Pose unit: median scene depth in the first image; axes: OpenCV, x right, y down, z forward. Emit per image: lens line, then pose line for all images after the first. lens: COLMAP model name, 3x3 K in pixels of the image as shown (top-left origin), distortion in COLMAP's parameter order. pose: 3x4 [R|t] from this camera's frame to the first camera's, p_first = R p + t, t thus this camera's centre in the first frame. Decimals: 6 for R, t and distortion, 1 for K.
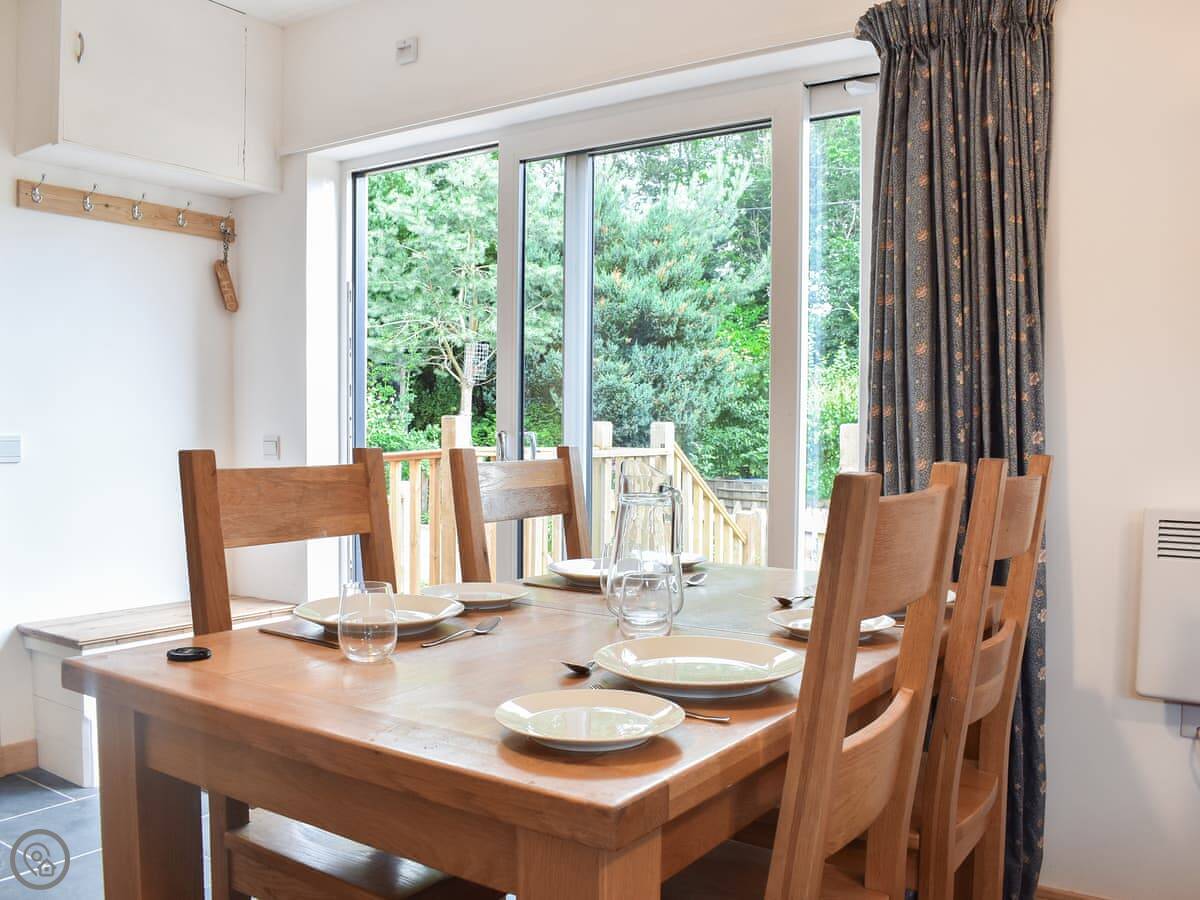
lens RADIAL K [[1033.1, 0, 602.6], [0, 1033.1, 470.6], [0, 0, 1]] dist [-0.079355, 0.000035]
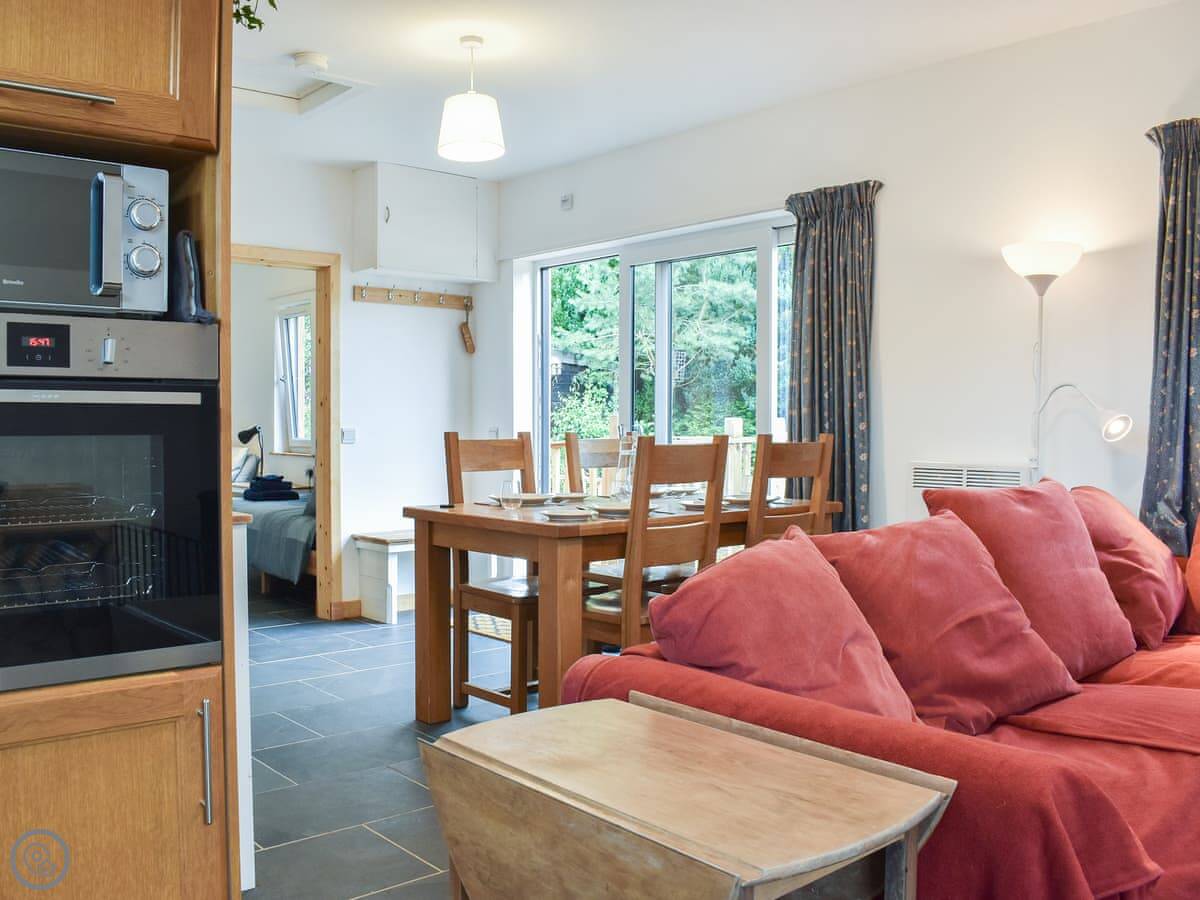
lens RADIAL K [[1080.5, 0, 600.0], [0, 1080.5, 450.0], [0, 0, 1]] dist [-0.063527, 0.002430]
pose [[0.971524, 0.000035, -0.236940, 0.279045], [-0.003977, 0.999862, -0.016159, 0.031387], [0.236907, 0.016641, 0.971390, -0.708917]]
